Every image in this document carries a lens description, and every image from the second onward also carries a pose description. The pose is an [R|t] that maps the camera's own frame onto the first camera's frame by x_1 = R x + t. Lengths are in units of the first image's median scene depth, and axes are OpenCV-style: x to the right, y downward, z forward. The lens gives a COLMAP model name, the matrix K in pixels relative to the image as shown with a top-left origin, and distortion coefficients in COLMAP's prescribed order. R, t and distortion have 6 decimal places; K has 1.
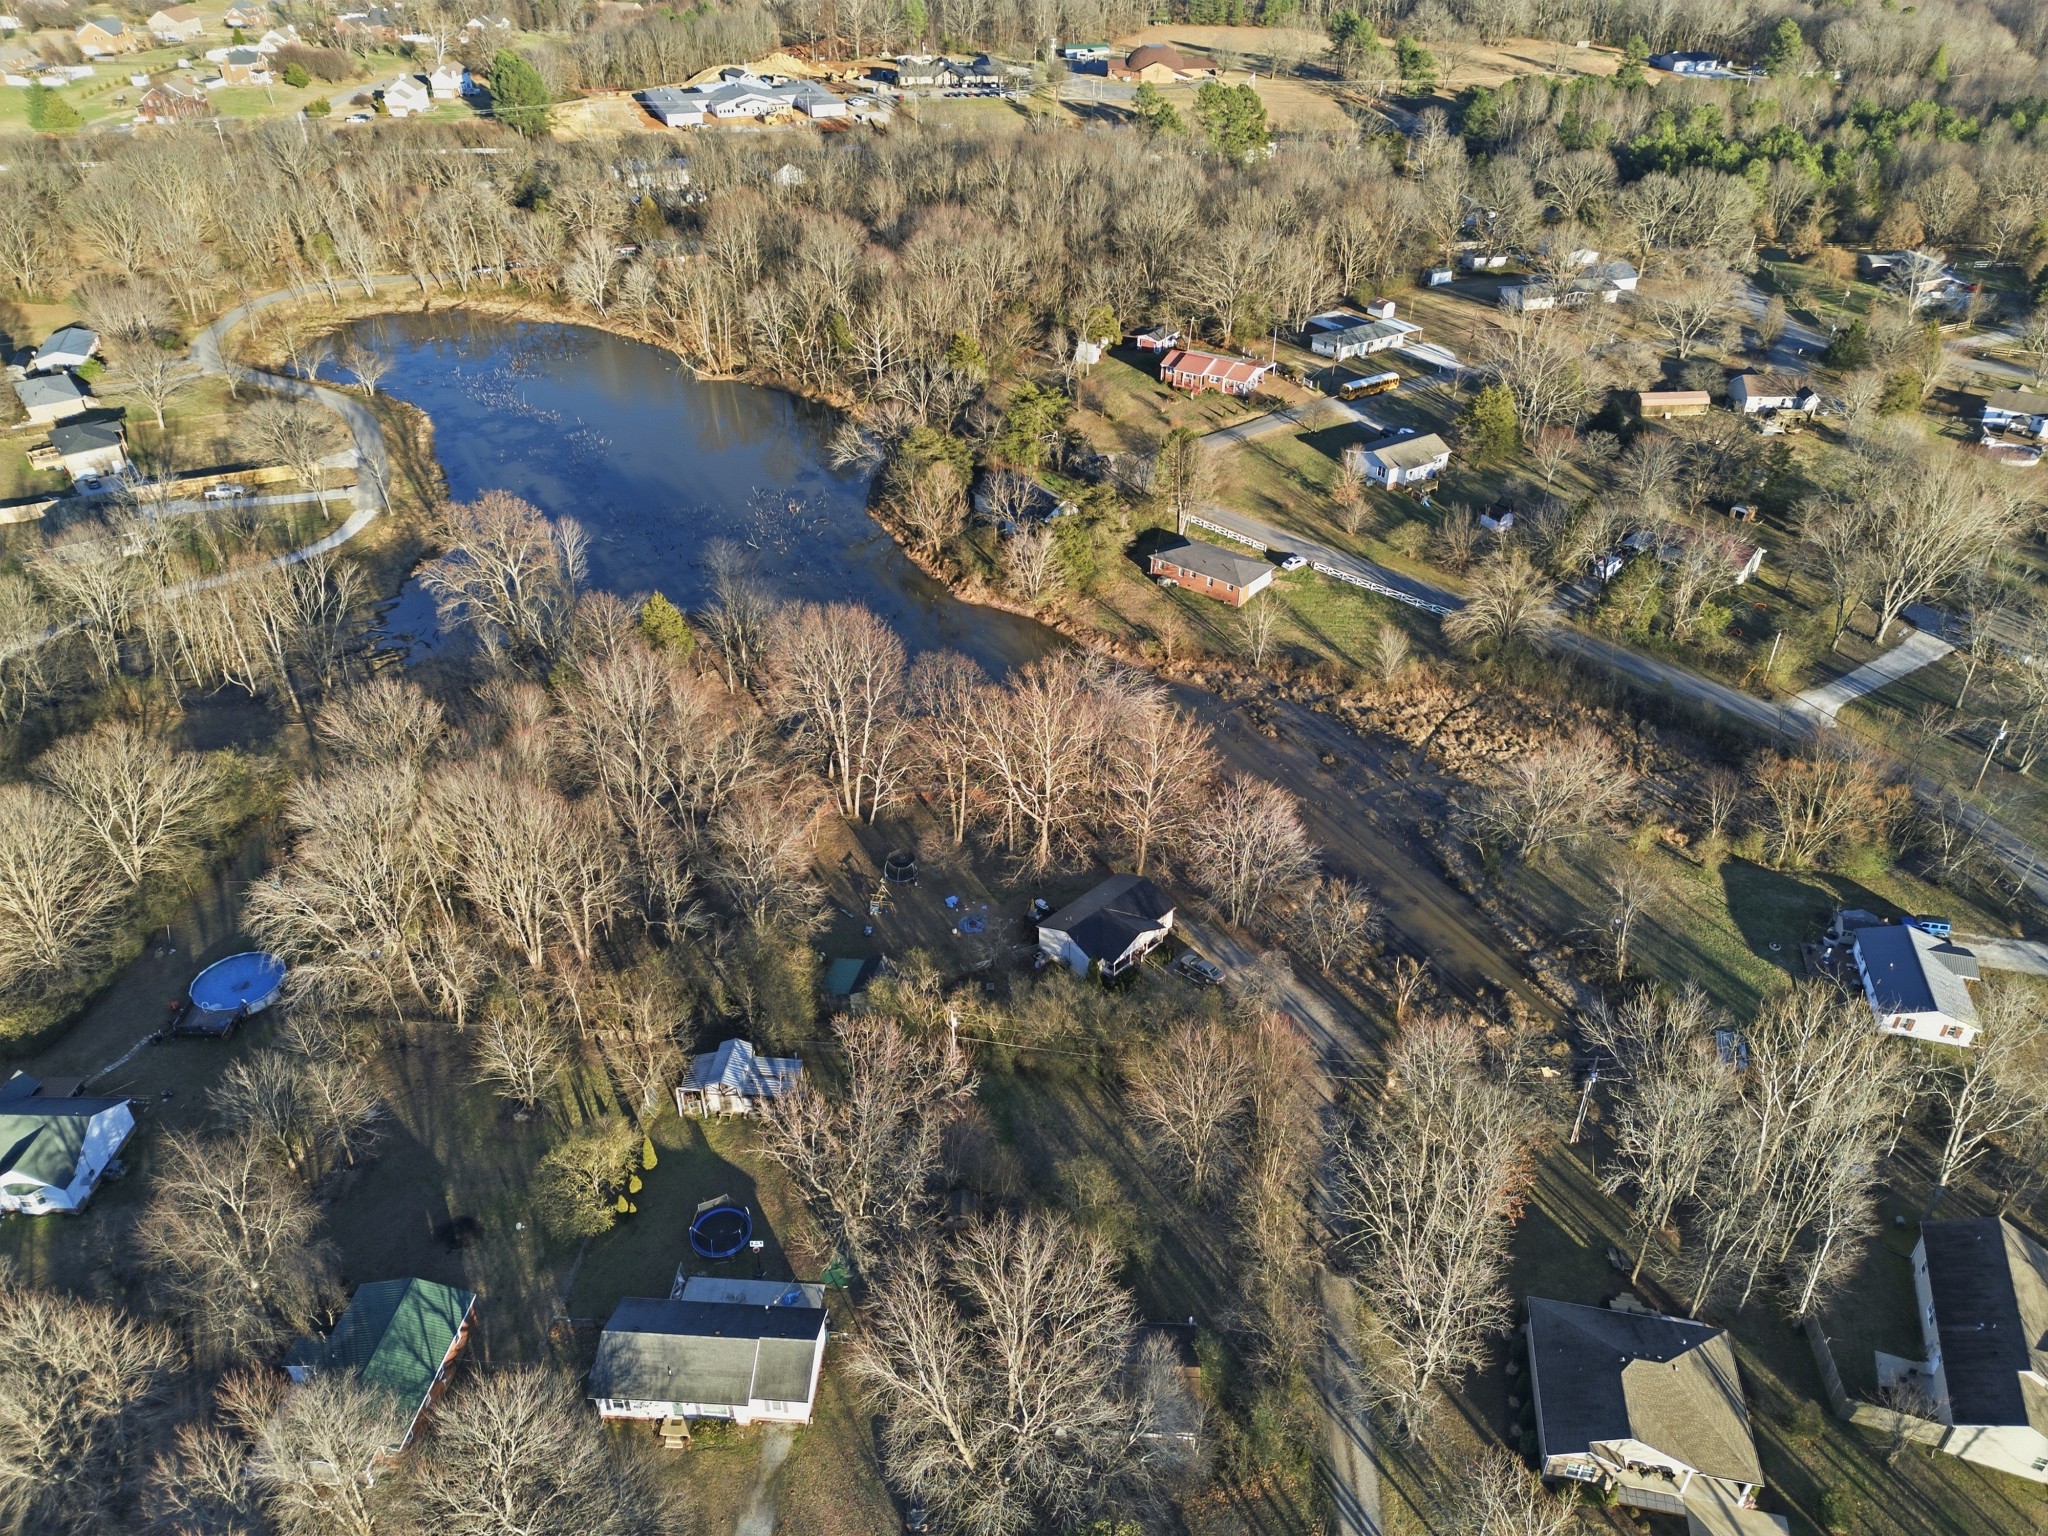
lens RADIAL K [[1447.3, 0, 1019.7], [0, 1447.3, 760.6], [0, 0, 1]] dist [0.058283, -0.044890]
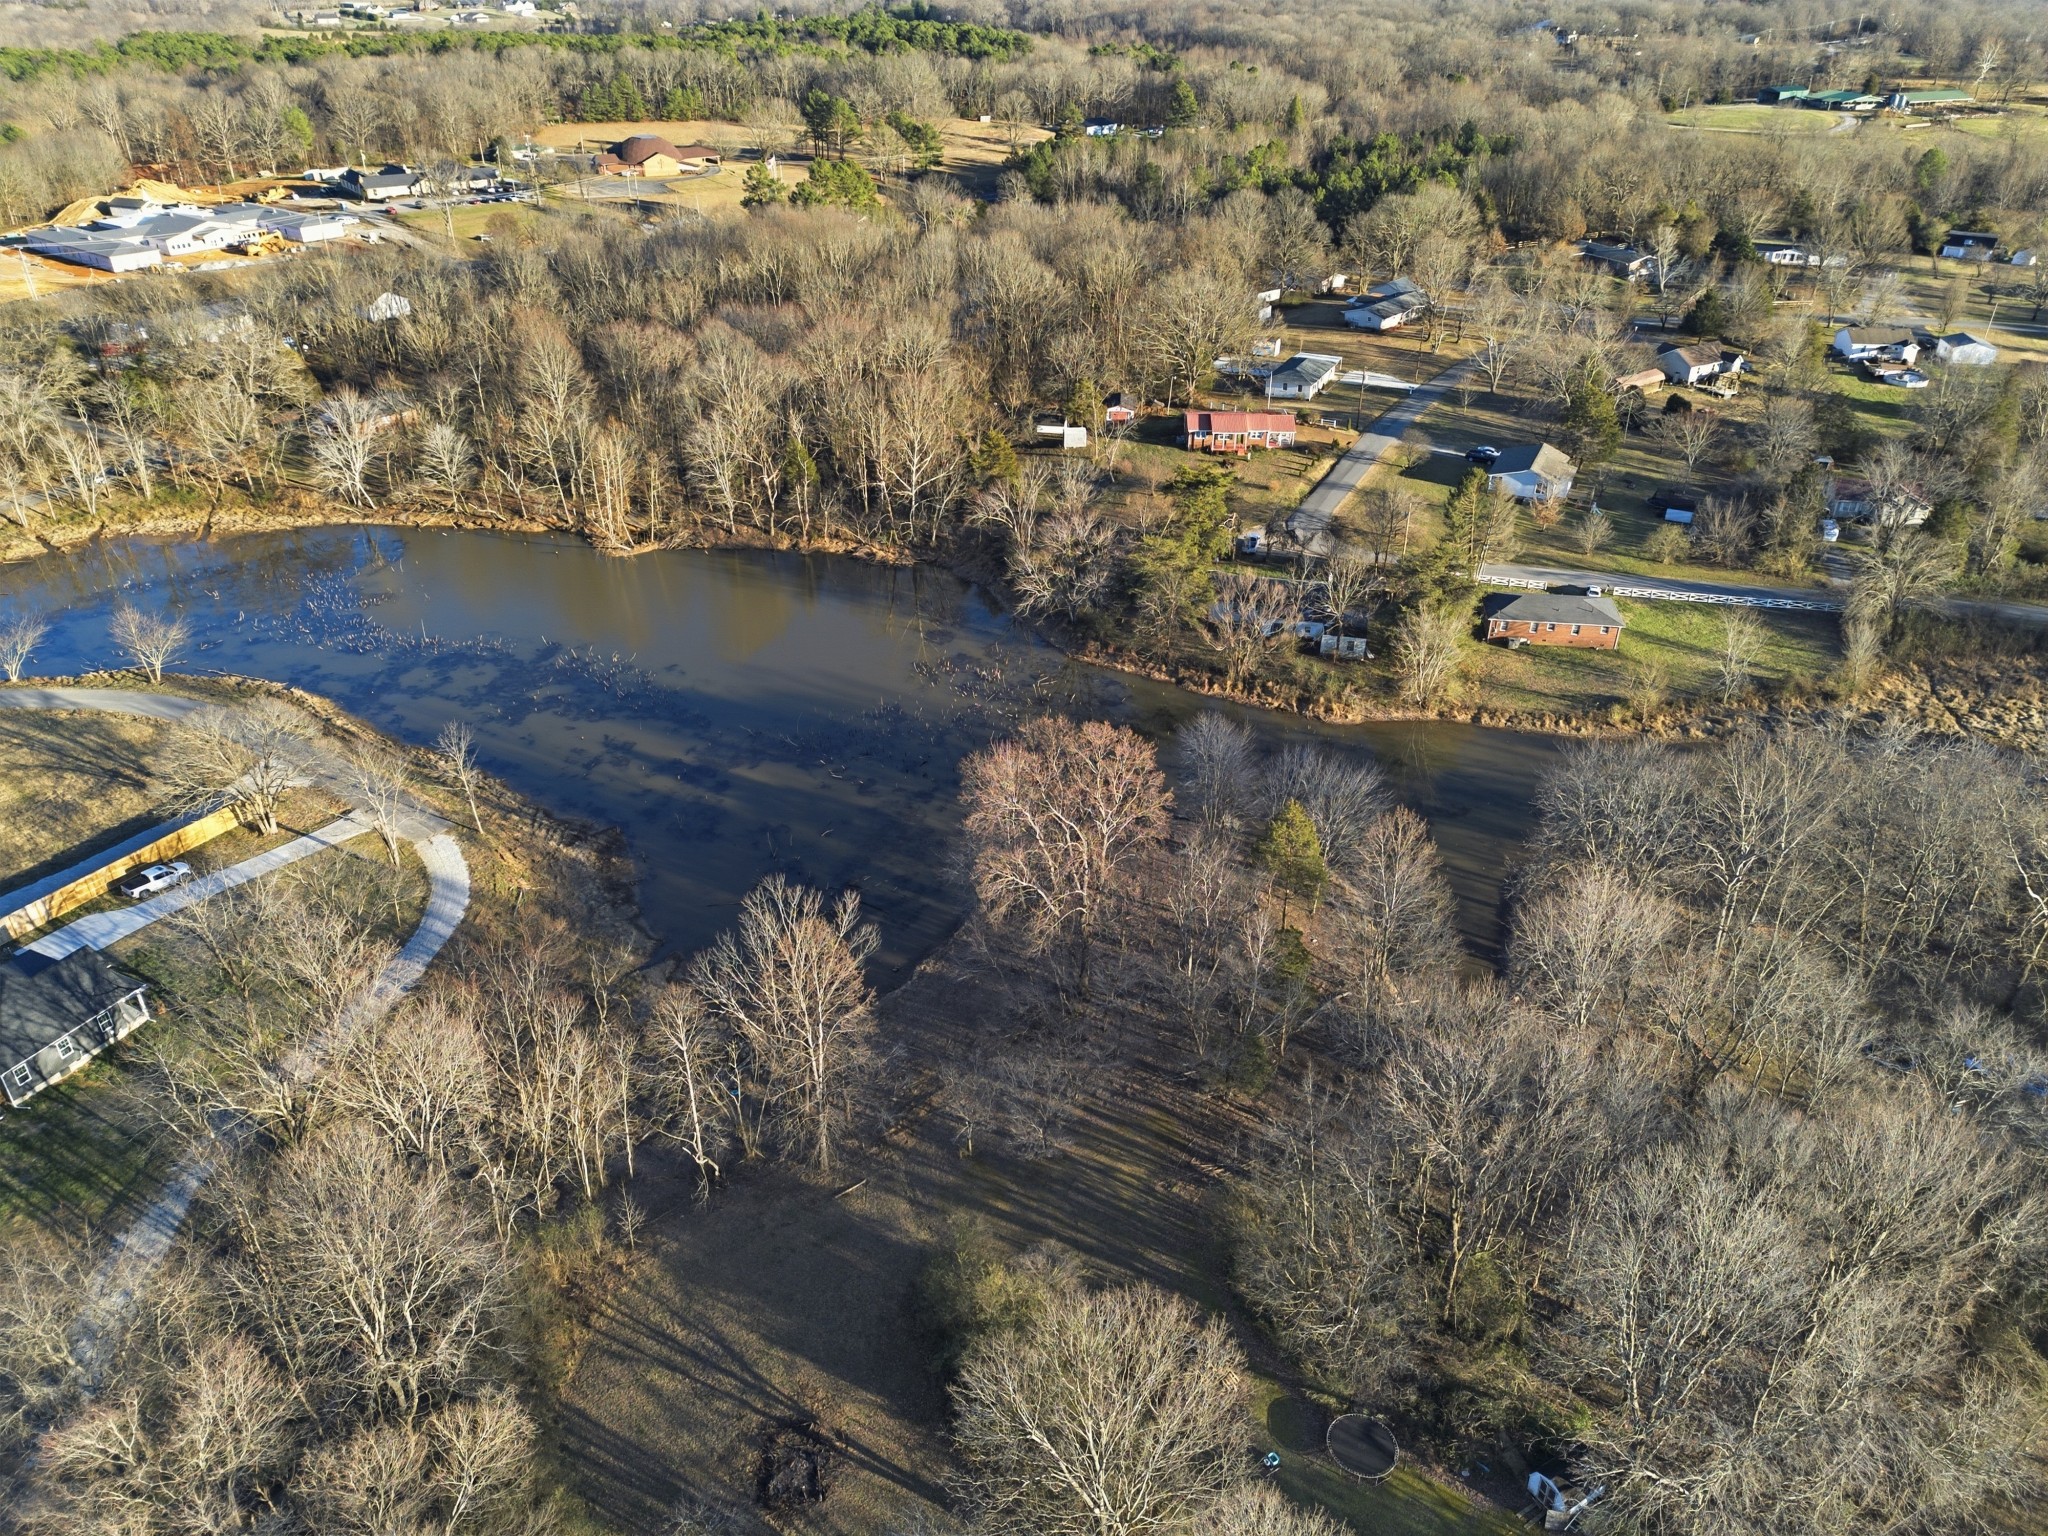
lens RADIAL K [[1447.3, 0, 1026.6], [0, 1447.3, 786.7], [0, 0, 1]] dist [0.058283, -0.044890]
pose [[0.850089, -0.268315, 0.453162, -0.467592], [0.291740, 0.956310, 0.018950, -0.119544], [-0.438447, 0.116096, 0.891227, 0.306716]]
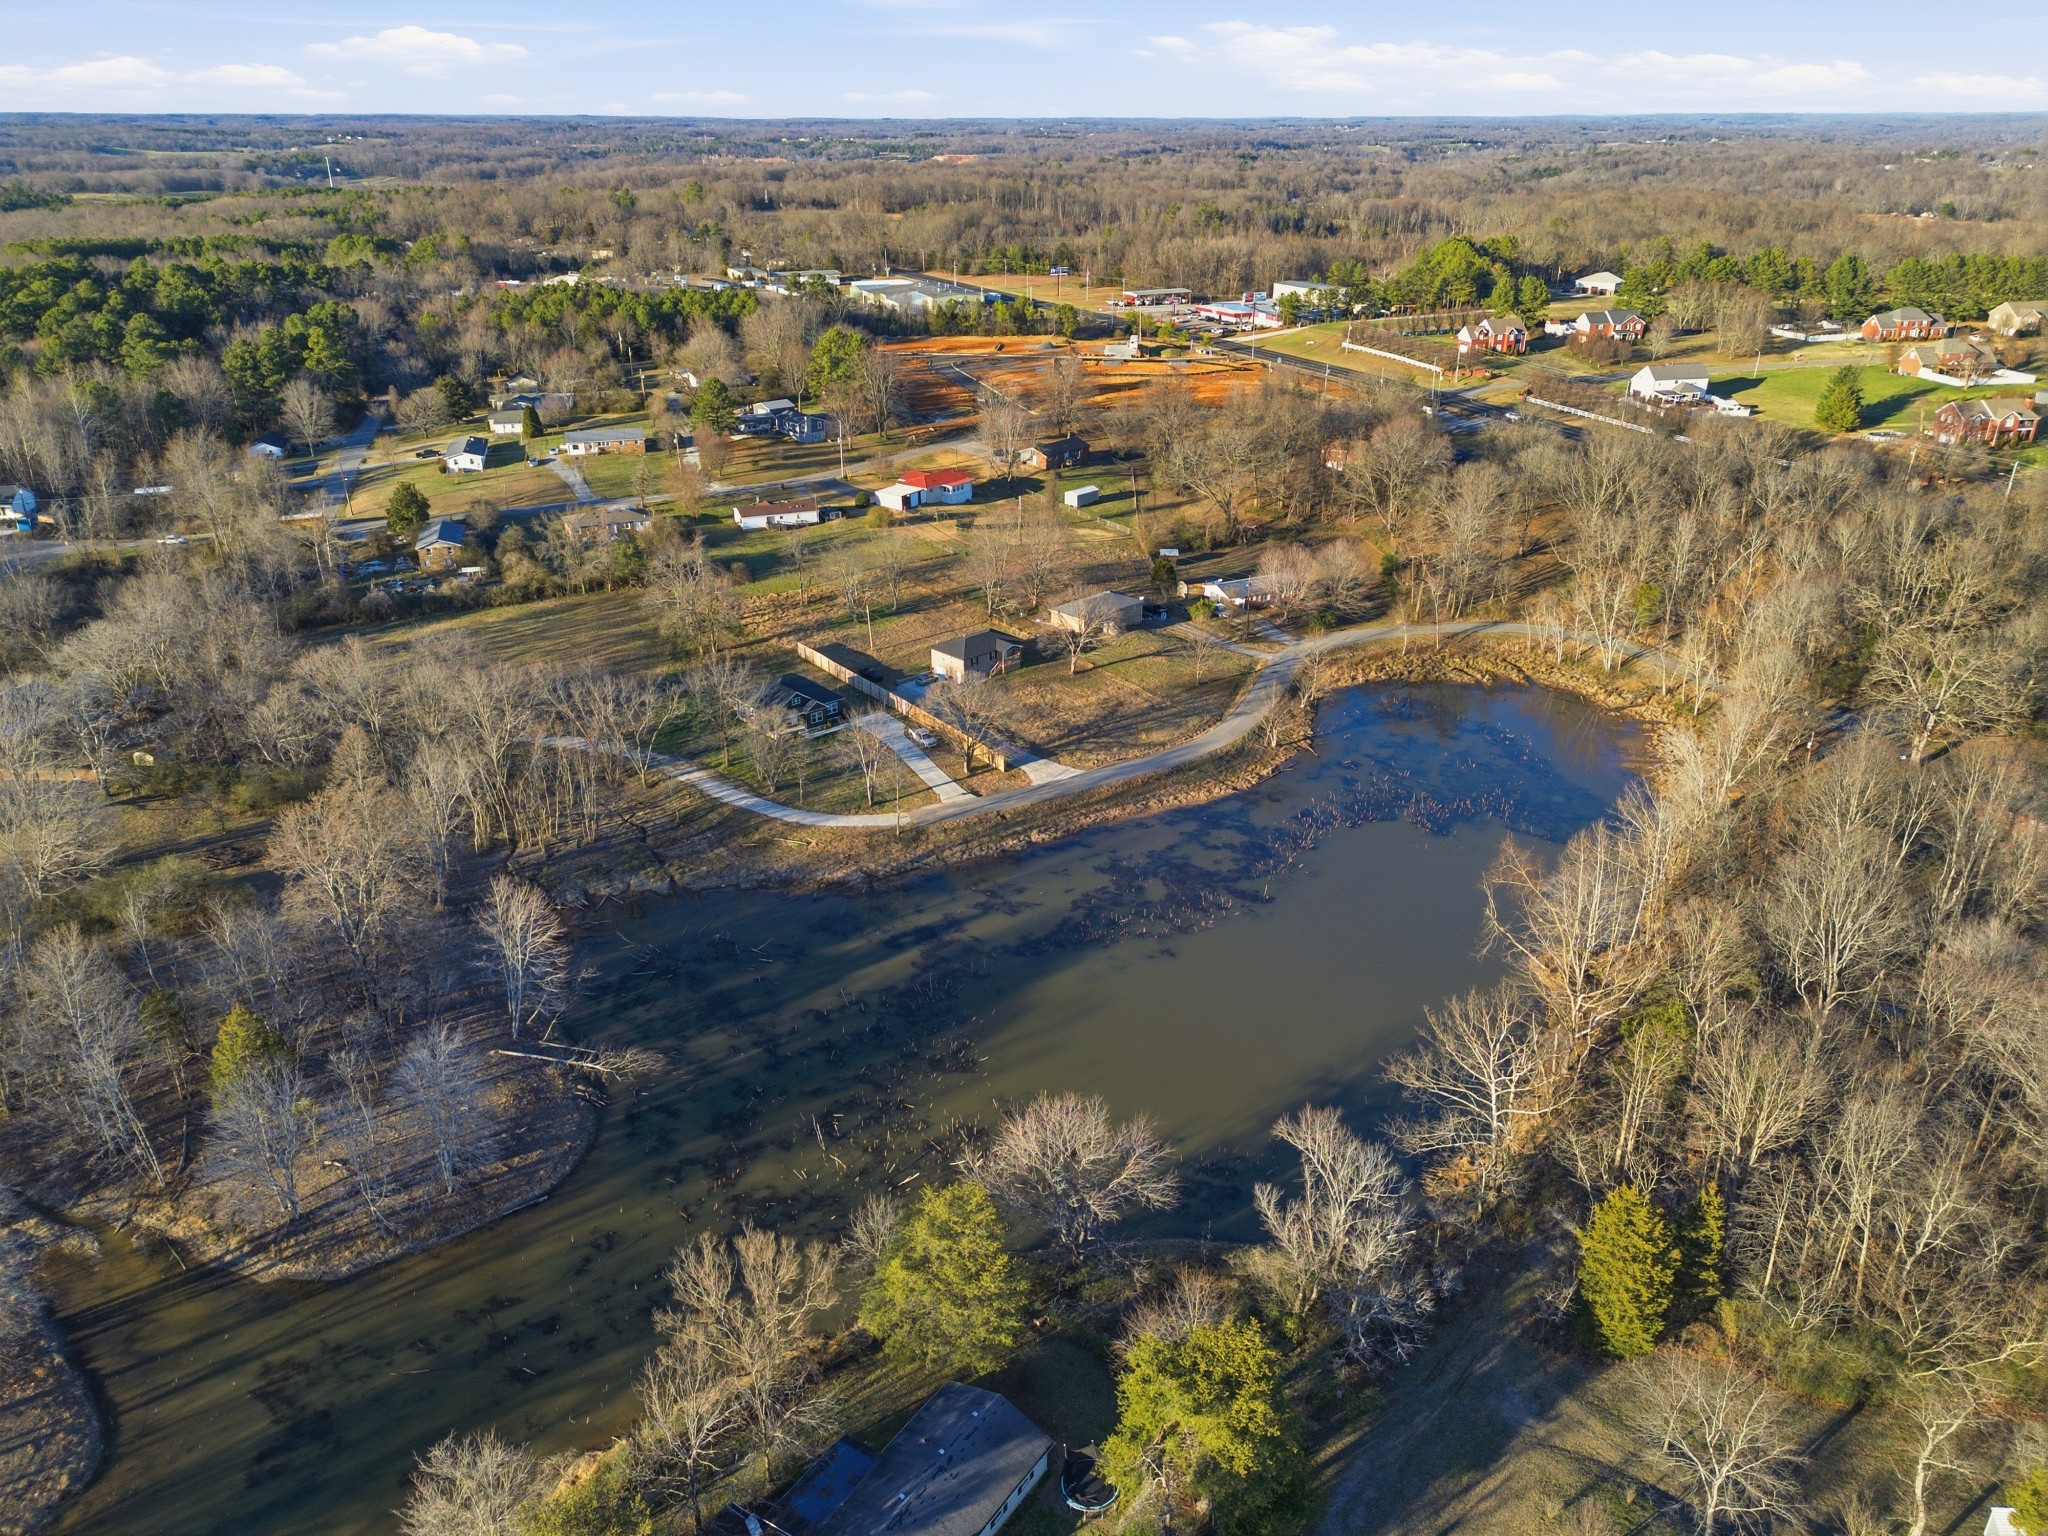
lens RADIAL K [[1447.3, 0, 1034.9], [0, 1447.3, 763.4], [0, 0, 1]] dist [0.058283, -0.044890]
pose [[0.123646, 0.407814, -0.904654, 0.263878], [-0.557376, 0.782795, 0.276700, -0.424412], [0.821001, 0.470020, 0.324095, 0.721739]]
